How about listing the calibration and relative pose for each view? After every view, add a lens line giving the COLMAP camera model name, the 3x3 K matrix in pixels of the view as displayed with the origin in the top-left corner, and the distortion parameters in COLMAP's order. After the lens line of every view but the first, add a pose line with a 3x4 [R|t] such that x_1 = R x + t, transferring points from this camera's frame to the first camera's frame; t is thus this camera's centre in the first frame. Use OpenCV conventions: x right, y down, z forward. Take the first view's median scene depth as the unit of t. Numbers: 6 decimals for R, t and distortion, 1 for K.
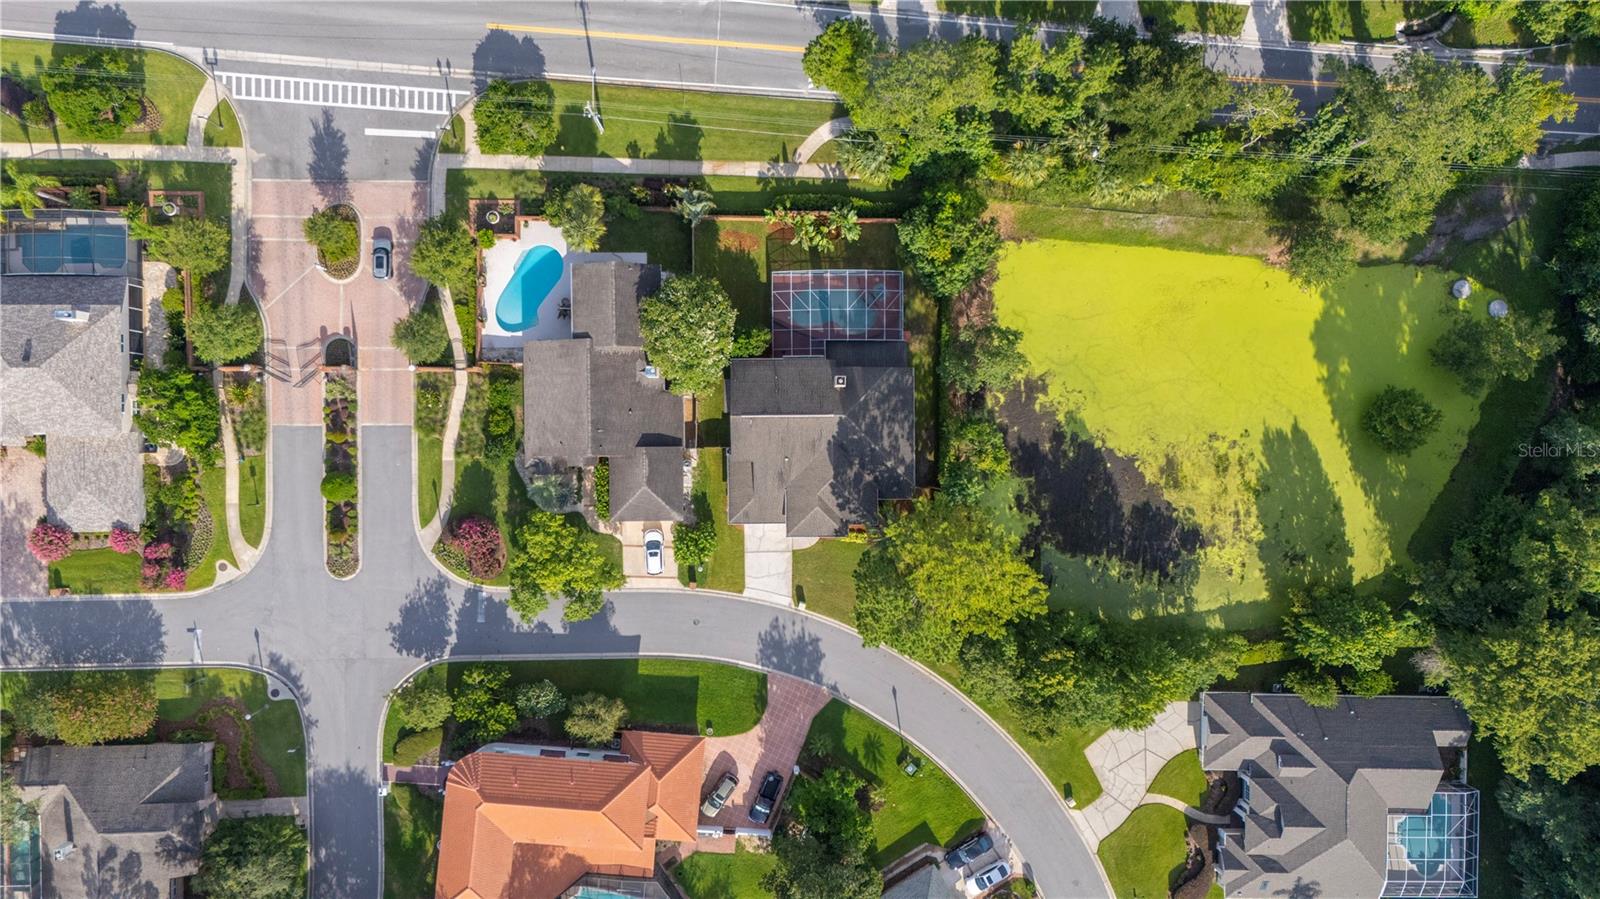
lens RADIAL K [[1181.6, 0, 800.0], [0, 1181.6, 449.5], [0, 0, 1]] dist [-0.006475, -0.006068]
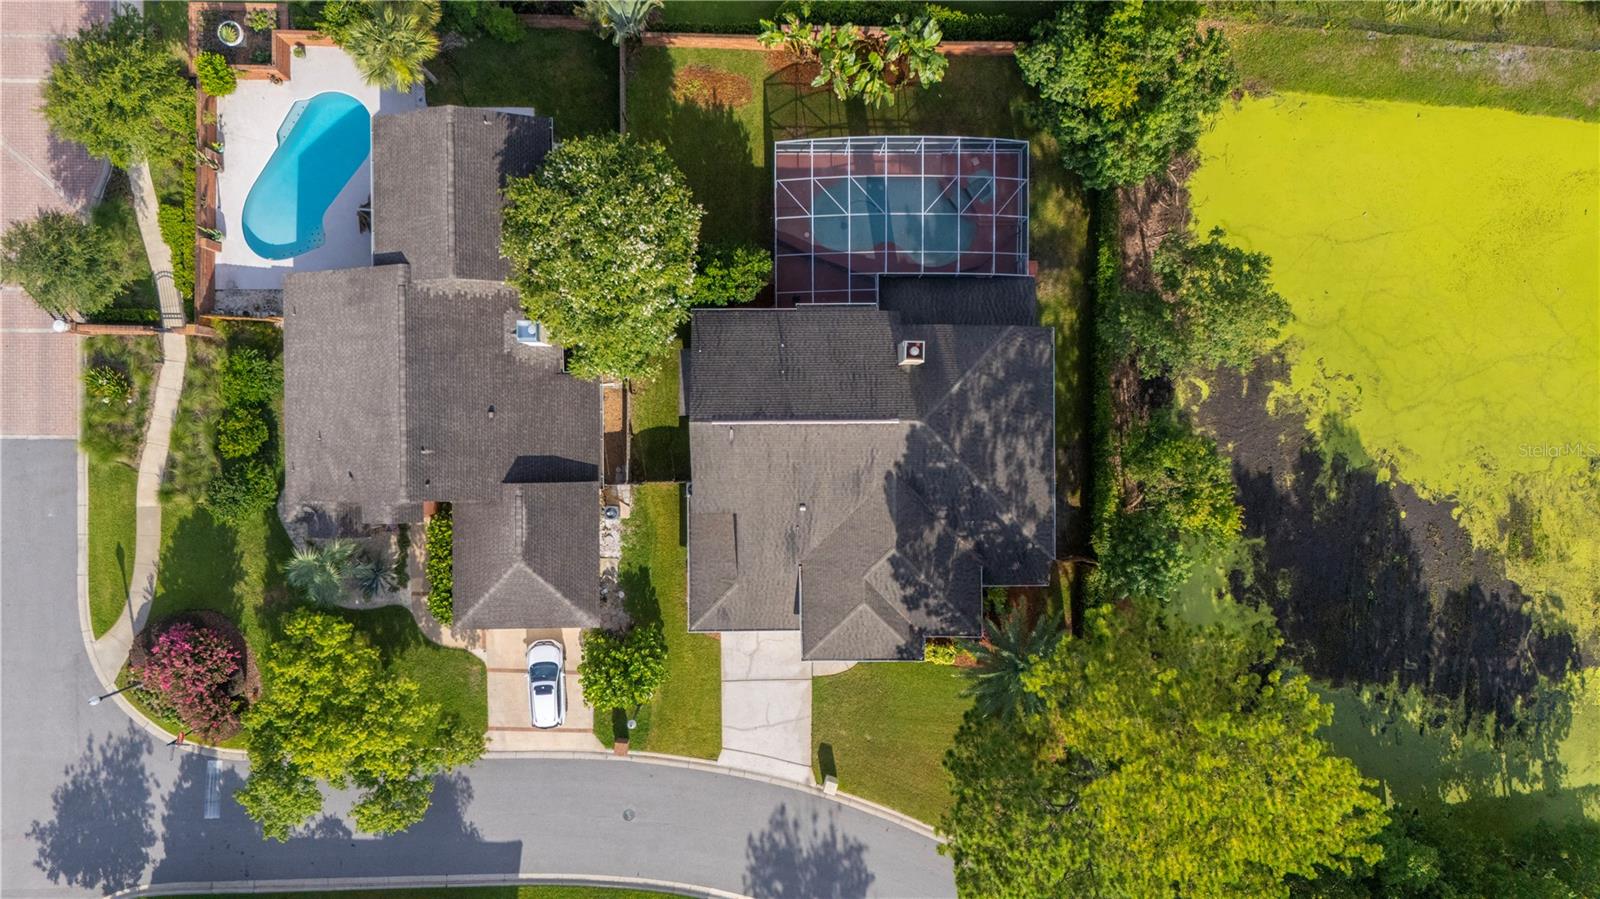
lens RADIAL K [[1181.6, 0, 800.0], [0, 1181.6, 449.5], [0, 0, 1]] dist [-0.006475, -0.006068]
pose [[0.999991, 0.002189, -0.003654, -0.010542], [-0.002195, 0.999996, -0.001527, -0.015678], [0.003651, 0.001535, 0.999992, 0.484555]]
